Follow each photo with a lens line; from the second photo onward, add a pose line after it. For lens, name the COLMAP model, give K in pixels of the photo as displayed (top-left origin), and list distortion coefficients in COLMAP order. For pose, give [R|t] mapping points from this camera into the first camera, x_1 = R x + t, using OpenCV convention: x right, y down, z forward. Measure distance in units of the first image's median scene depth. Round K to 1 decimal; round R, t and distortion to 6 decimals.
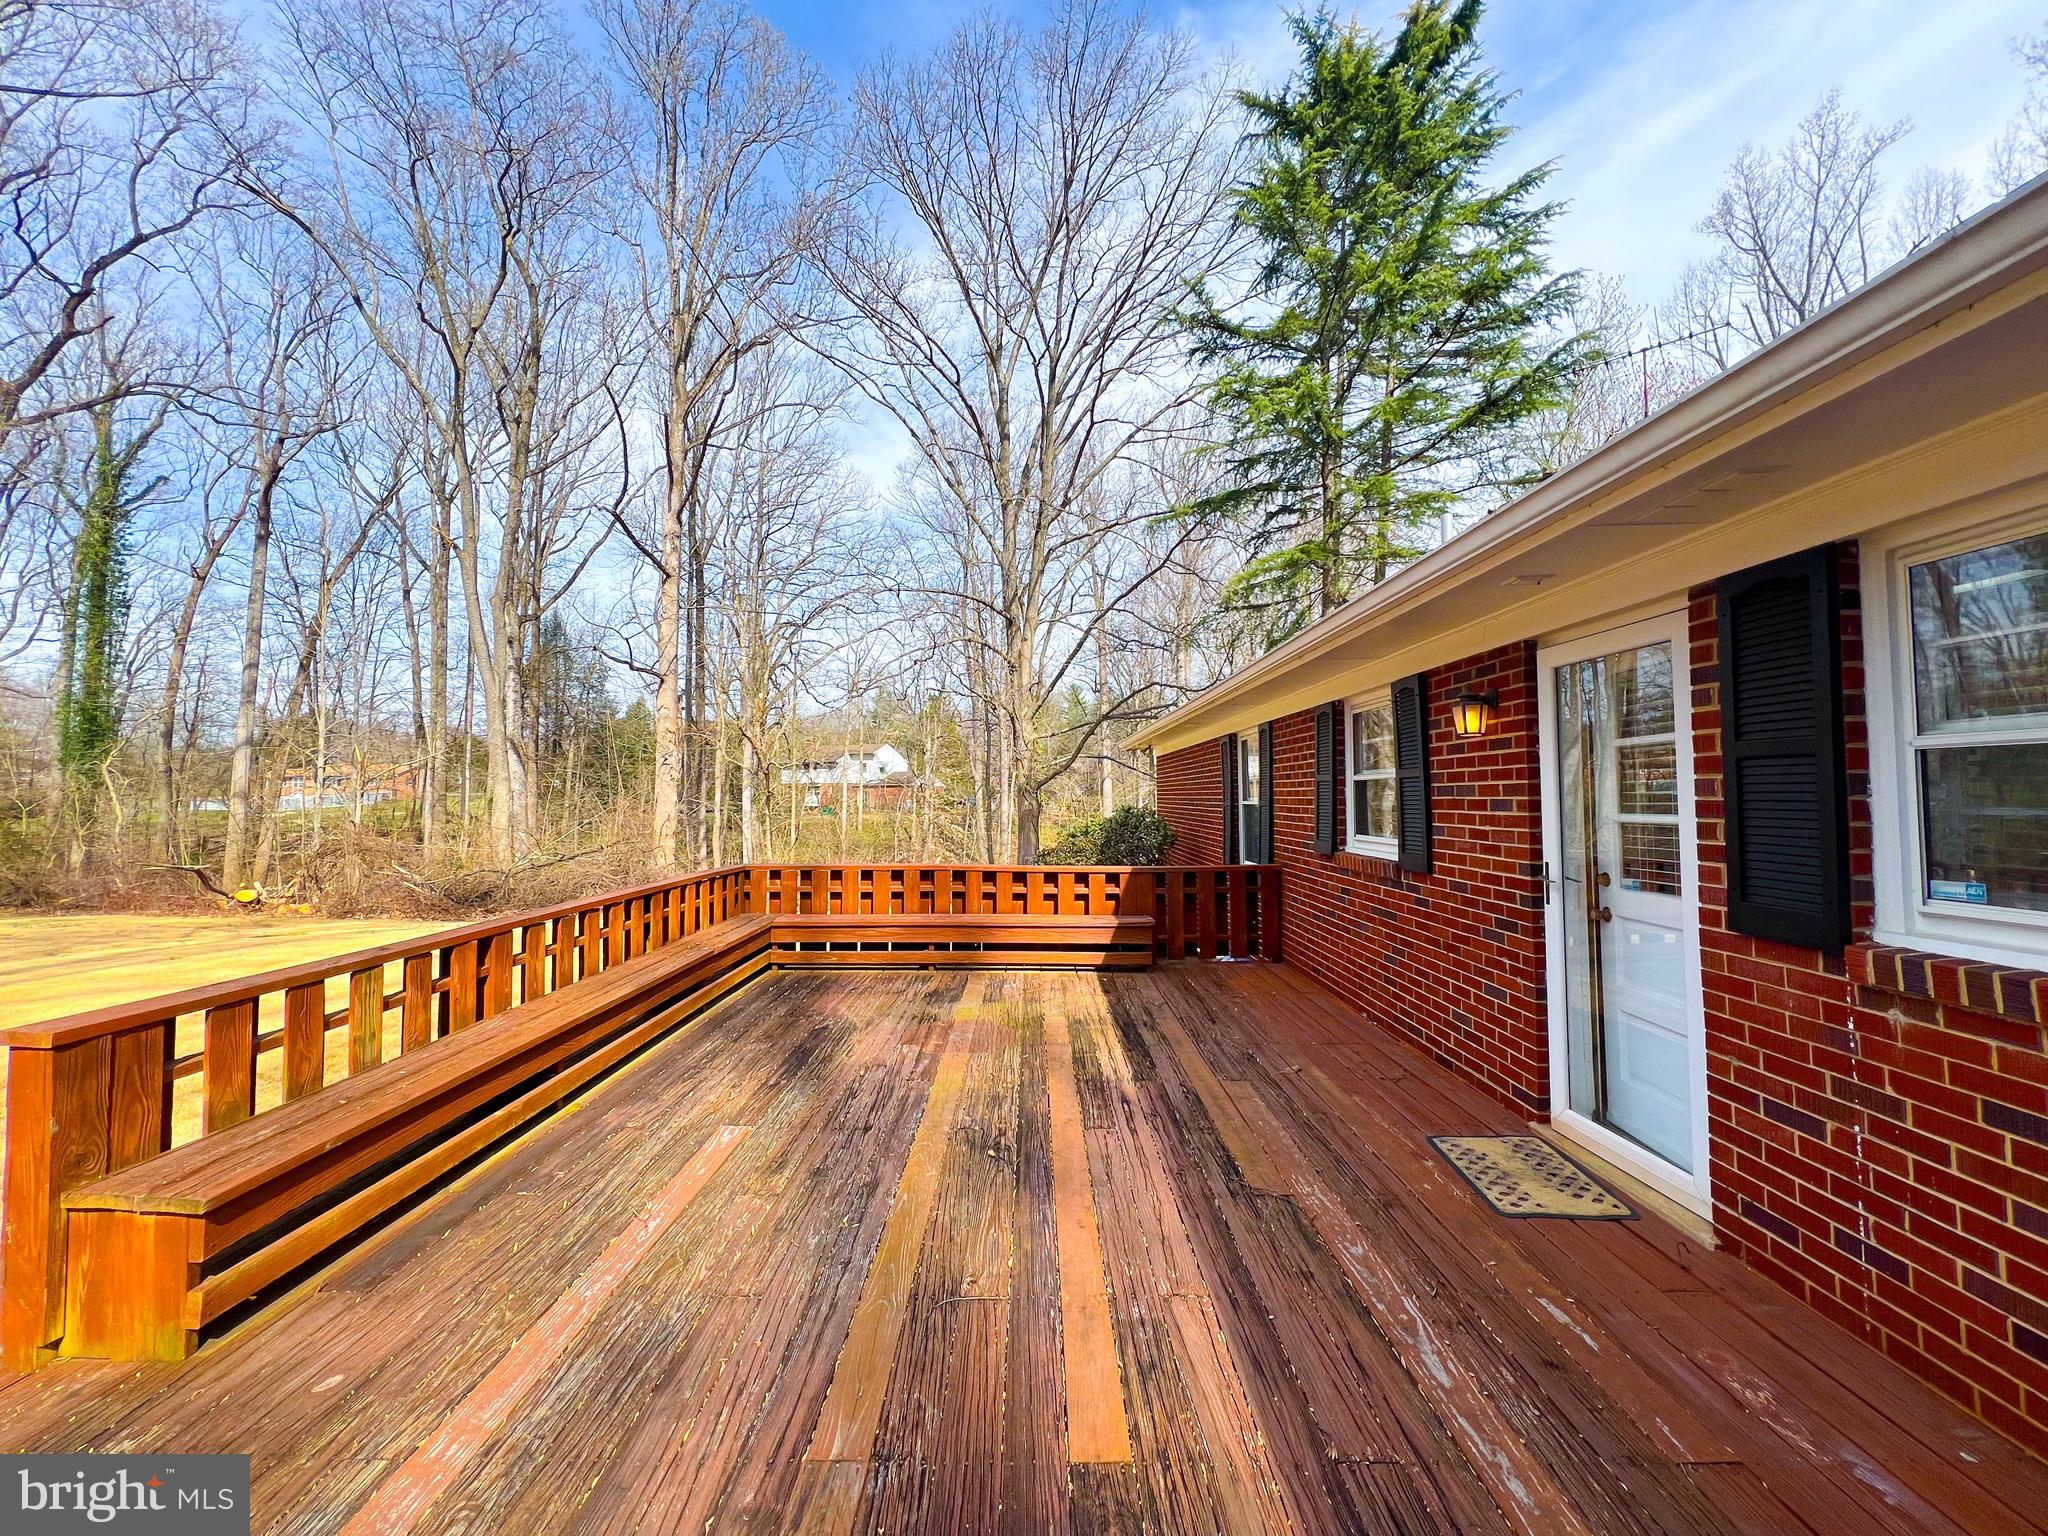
lens RADIAL K [[841.3, 0, 1026.7], [0, 841.3, 764.0], [0, 0, 1]] dist [-0.000126, 0.001221]
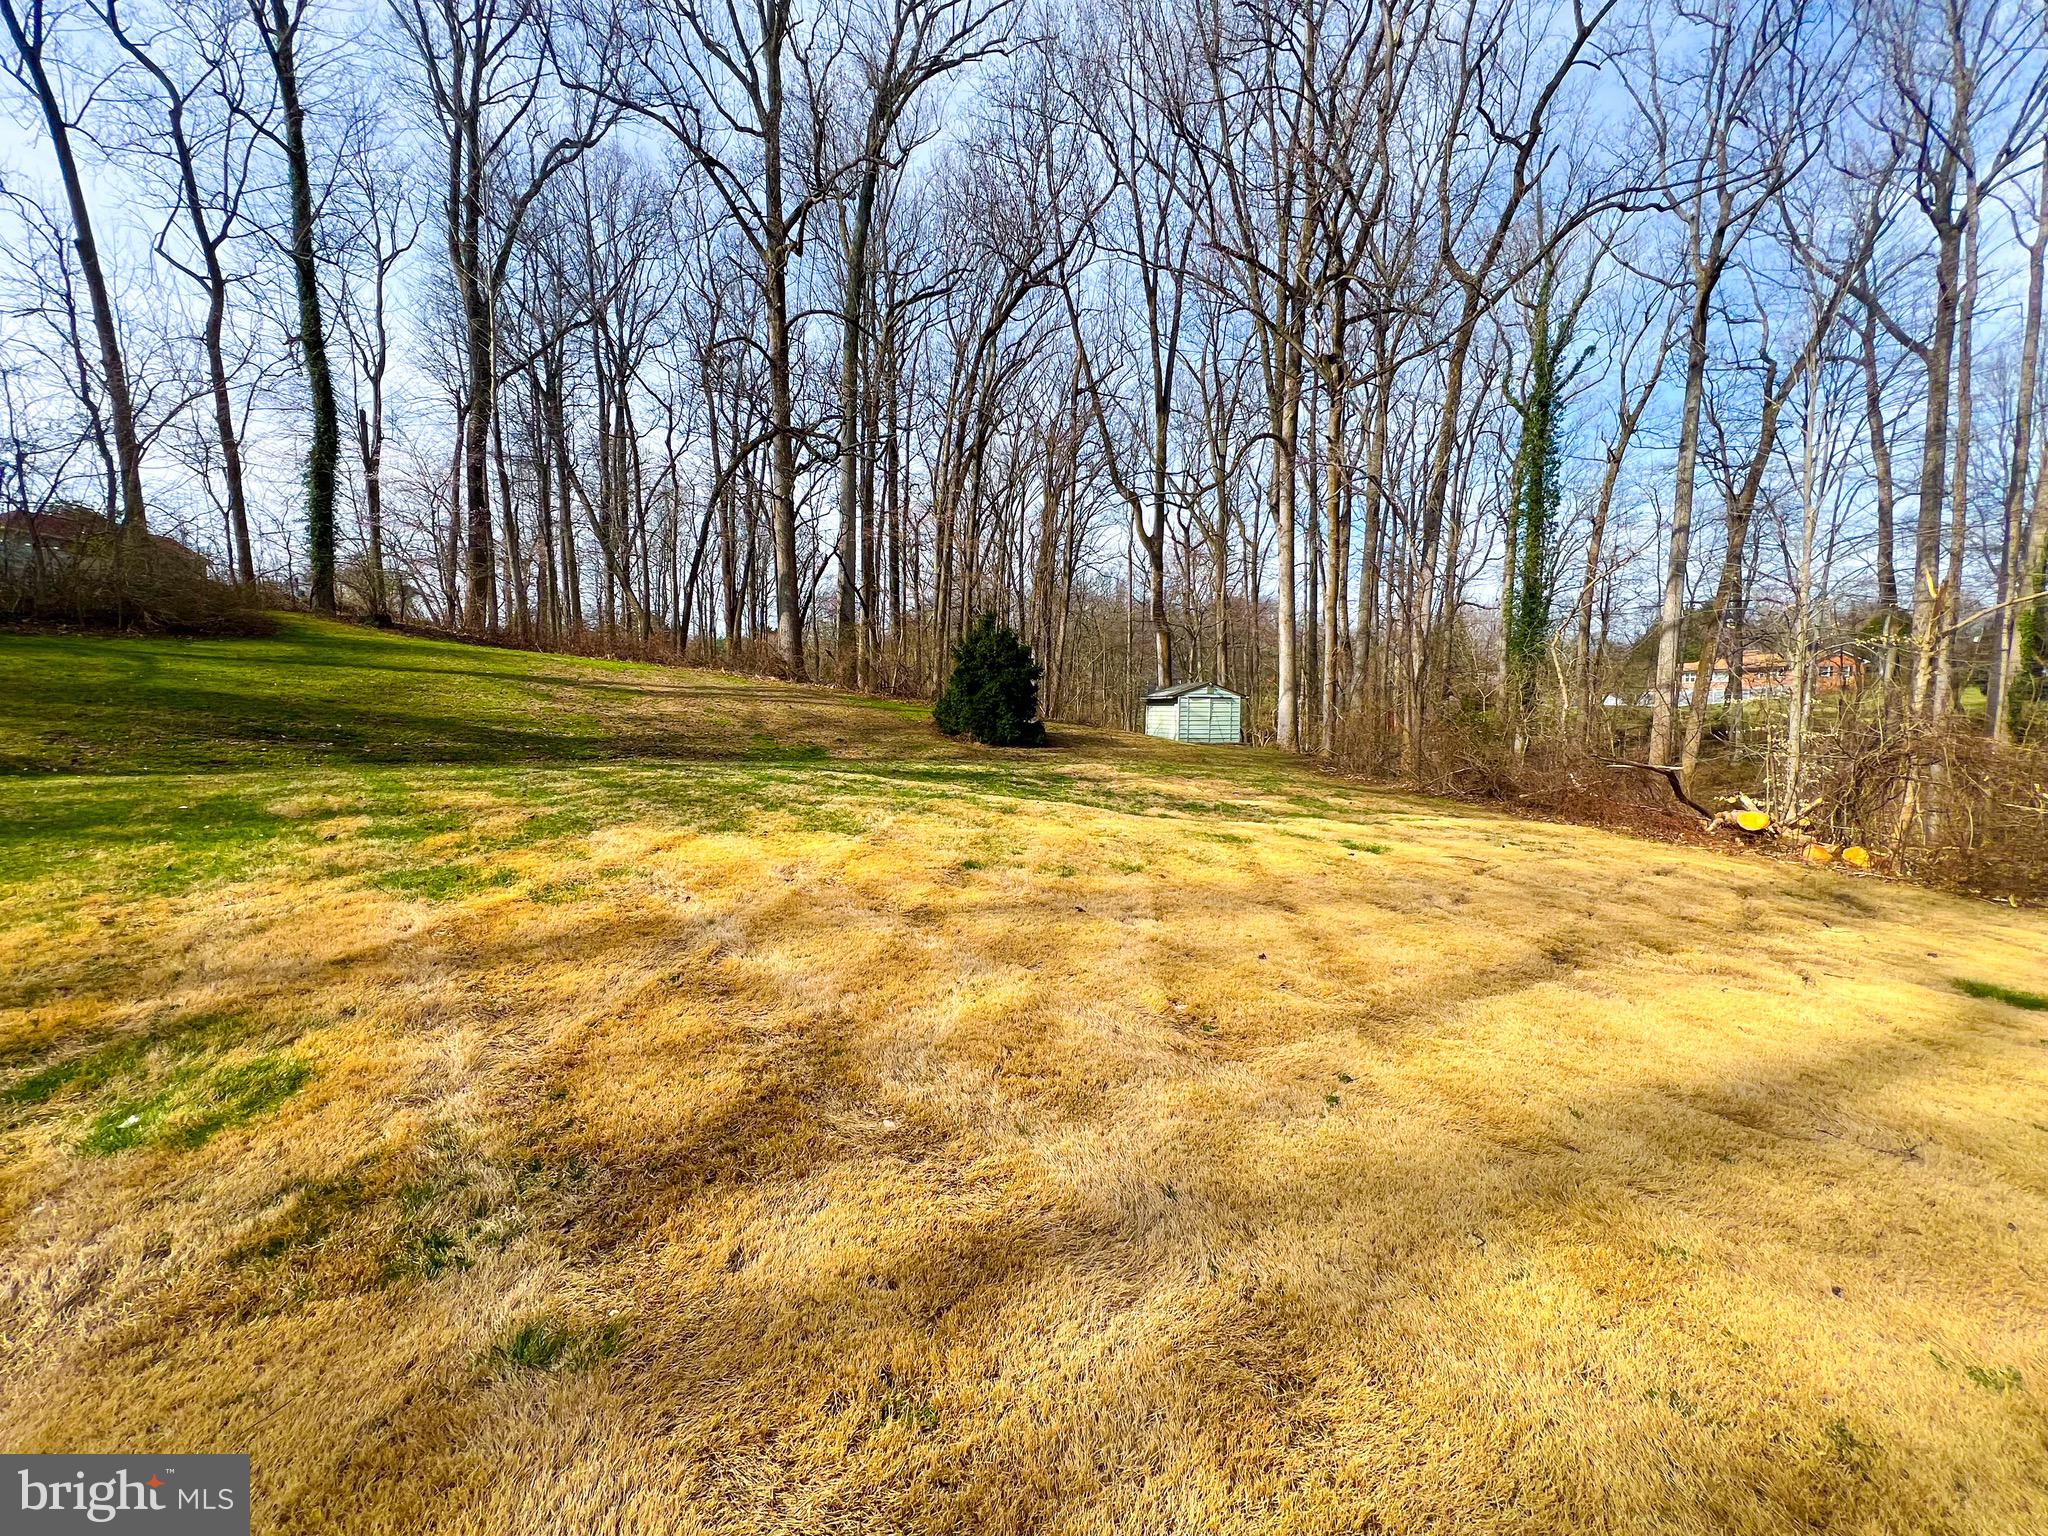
lens RADIAL K [[841.3, 0, 1026.7], [0, 841.3, 764.0], [0, 0, 1]] dist [-0.000126, 0.001221]
pose [[0.205773, 0.067144, -0.976294, -0.177256], [0.042165, 0.996109, 0.077394, 0.020270], [0.977691, -0.057091, 0.202141, 0.145637]]
